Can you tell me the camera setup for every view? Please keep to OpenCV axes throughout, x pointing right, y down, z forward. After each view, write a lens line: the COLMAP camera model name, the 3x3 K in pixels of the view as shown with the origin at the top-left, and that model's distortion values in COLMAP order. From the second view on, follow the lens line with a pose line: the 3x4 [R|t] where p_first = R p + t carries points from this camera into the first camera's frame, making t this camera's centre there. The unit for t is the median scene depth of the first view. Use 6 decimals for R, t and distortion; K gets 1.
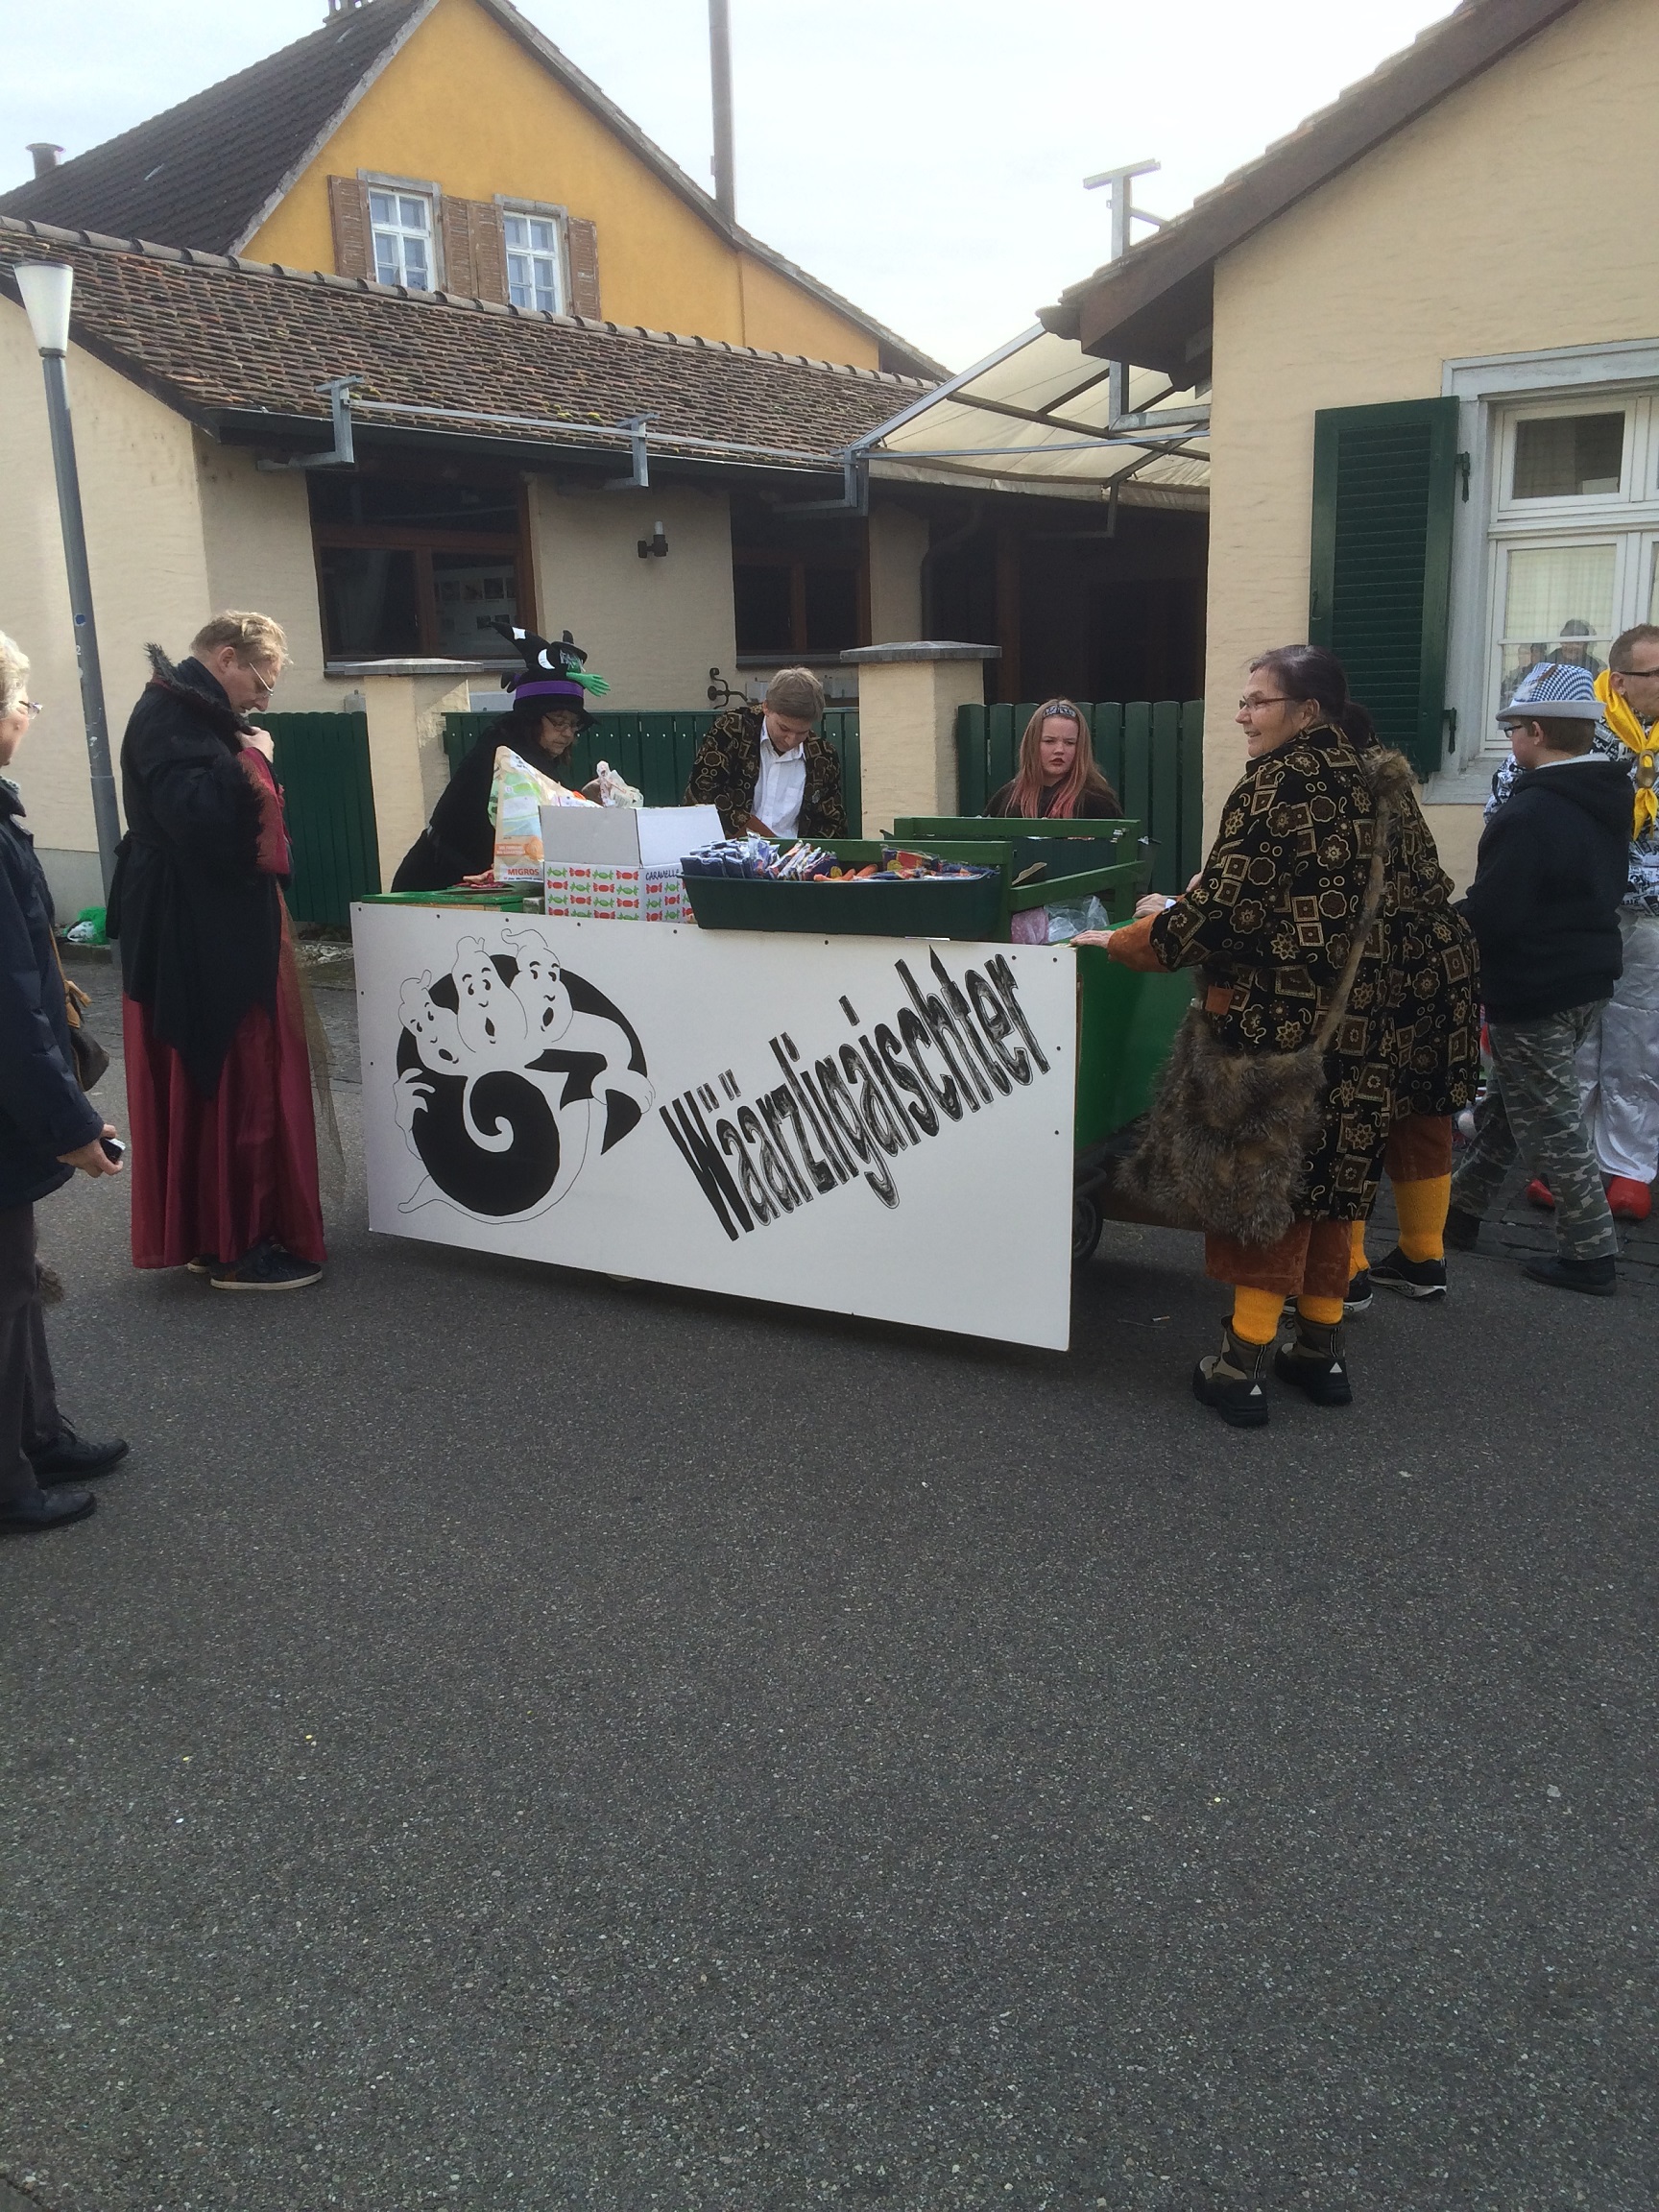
lens RADIAL K [[2045.9, 0, 889.7], [0, 2045.9, 1123.6], [0, 0, 1]] dist [0.044800, 0.000000]
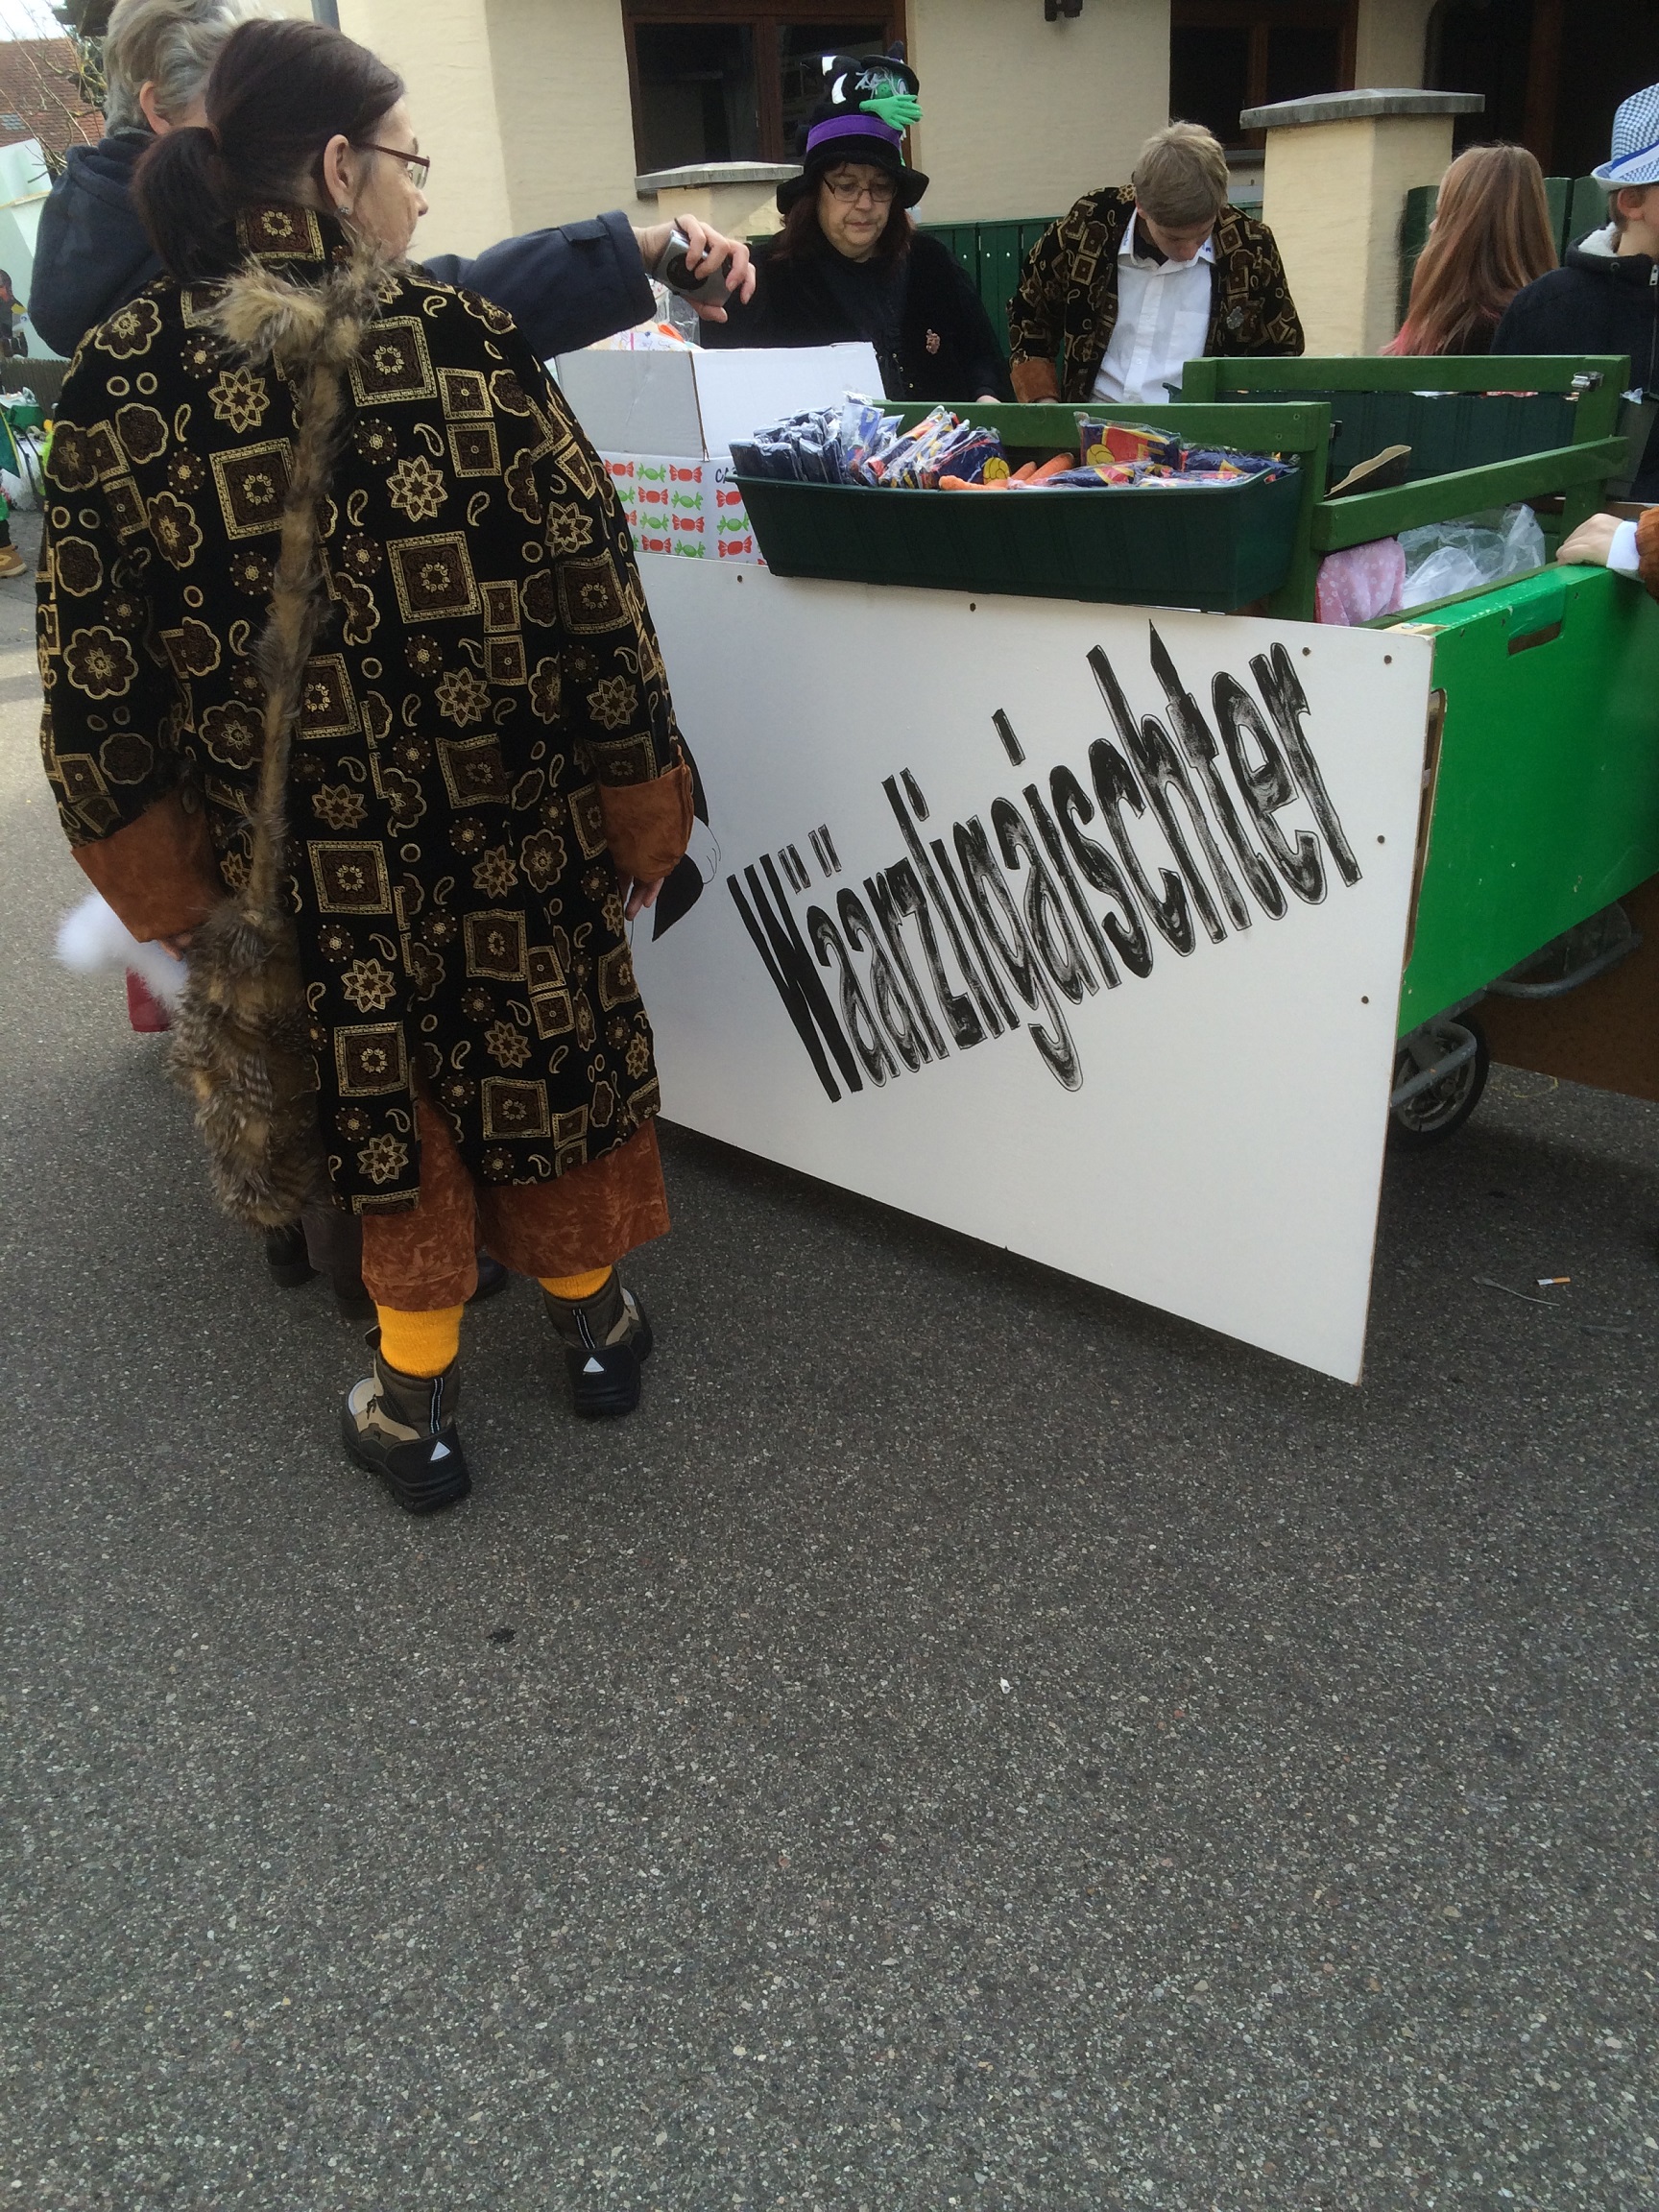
lens RADIAL K [[2079.1, 0, 789.5], [0, 2079.1, 1281.7], [0, 0, 1]] dist [0.001014, 0.000000]
pose [[0.965680, 0.087403, -0.244585, 0.044109], [-0.020804, 0.964683, 0.262592, -0.035854], [0.258899, -0.248491, 0.933394, 0.255964]]
